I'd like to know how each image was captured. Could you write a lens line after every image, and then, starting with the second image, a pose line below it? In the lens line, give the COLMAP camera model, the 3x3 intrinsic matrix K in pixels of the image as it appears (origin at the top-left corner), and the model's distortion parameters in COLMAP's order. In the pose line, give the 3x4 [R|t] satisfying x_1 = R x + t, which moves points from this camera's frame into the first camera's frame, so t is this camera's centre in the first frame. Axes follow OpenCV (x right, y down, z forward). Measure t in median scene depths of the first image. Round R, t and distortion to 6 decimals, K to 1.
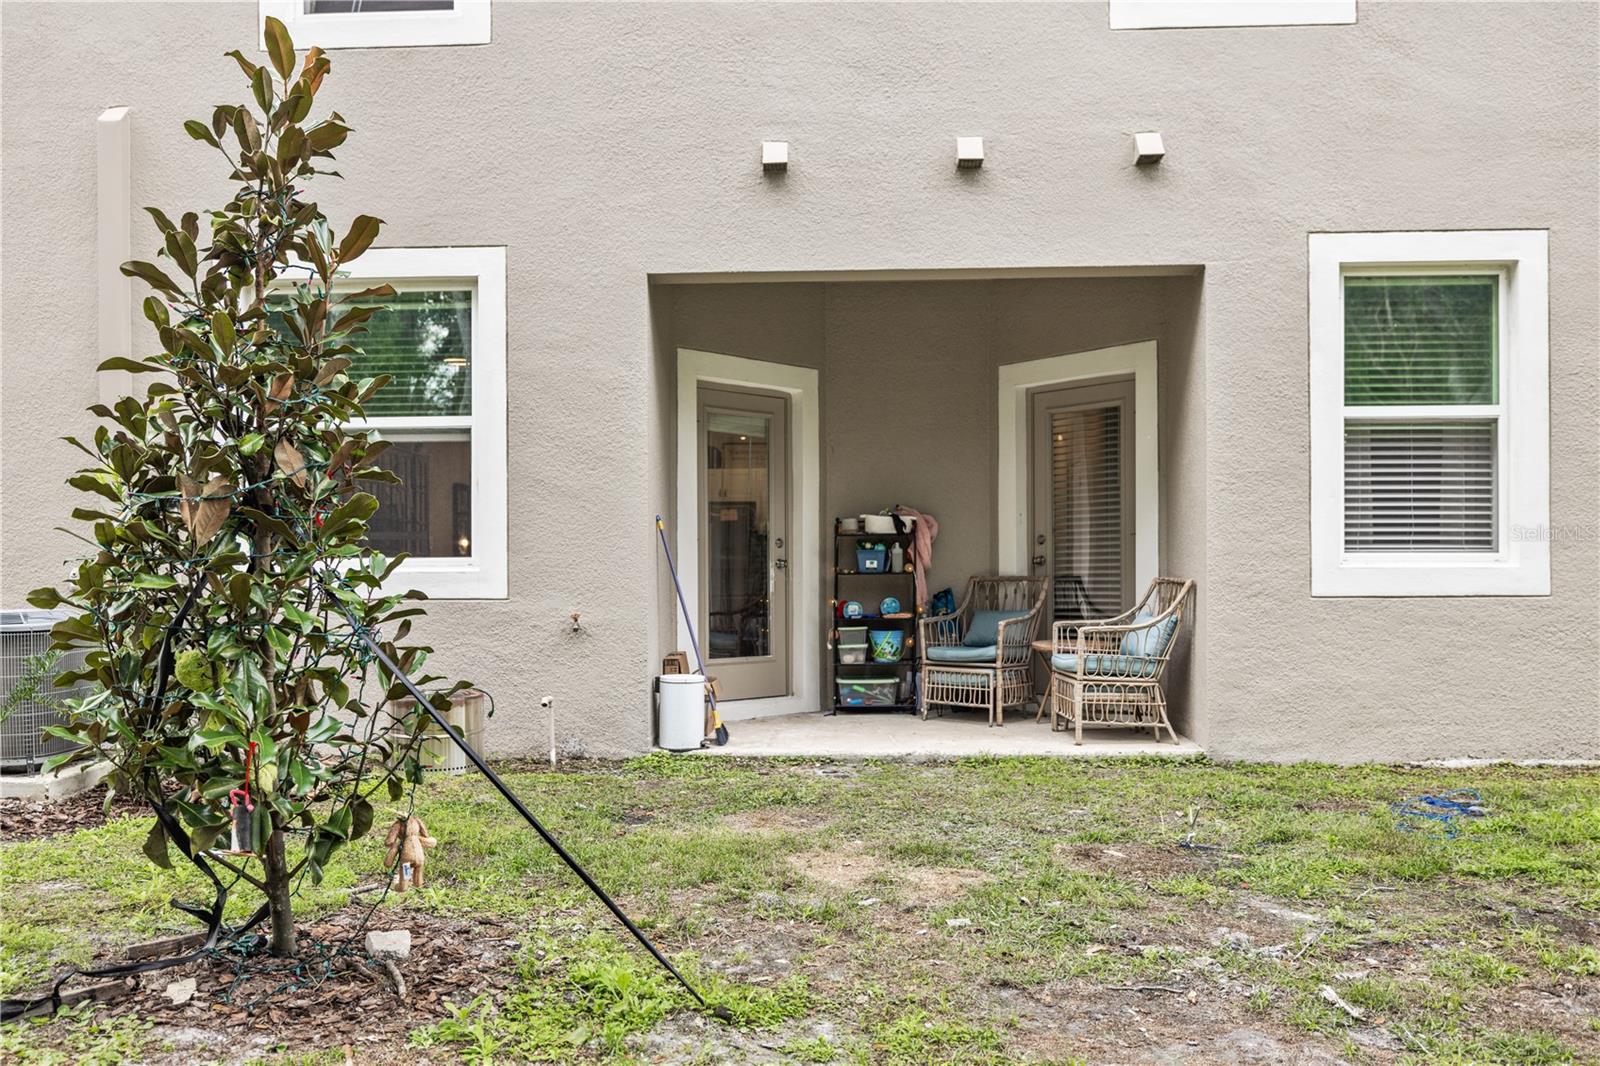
lens RADIAL K [[1204.4, 0, 800.0], [0, 1204.4, 533.0], [0, 0, 1]] dist [-0.161499, 0.000256]
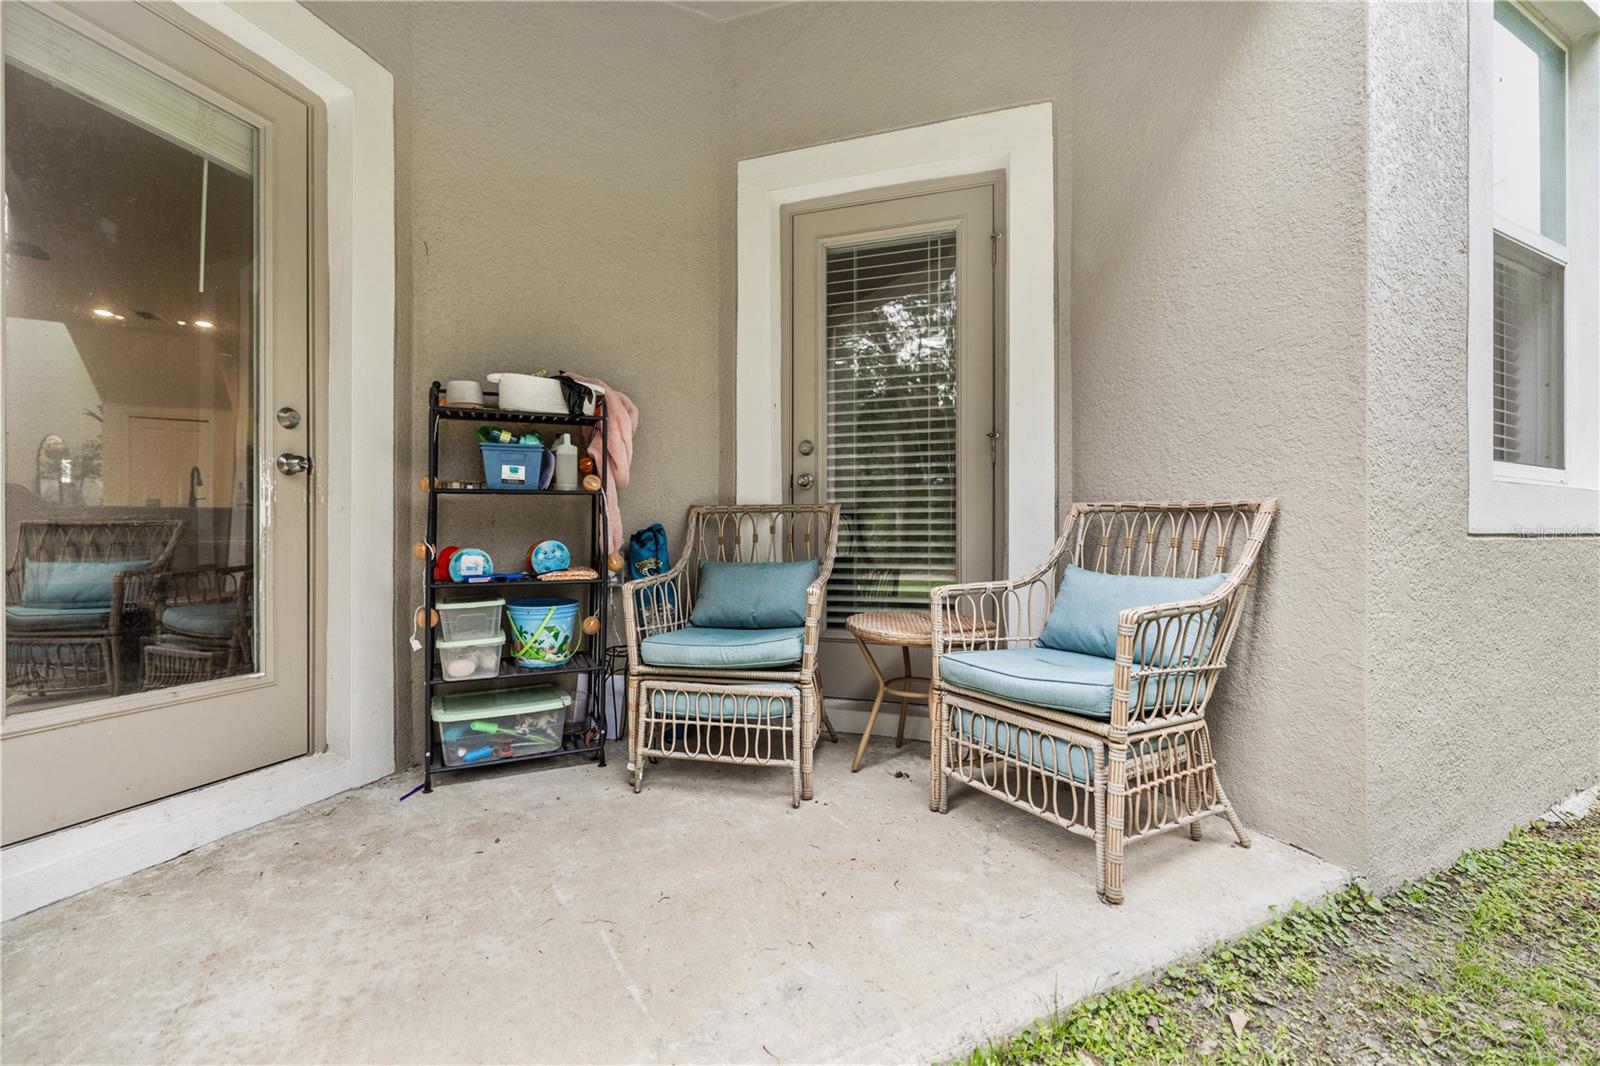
lens RADIAL K [[673.2, 0, 783.4], [0, 673.2, 530.0], [0, 0, 1]] dist [-0.000264, -0.000309]
pose [[0.868254, 0.006482, 0.496077, 0.018352], [-0.021517, 0.999466, 0.024601, 0.040389], [-0.495653, -0.032034, 0.867930, 0.703521]]
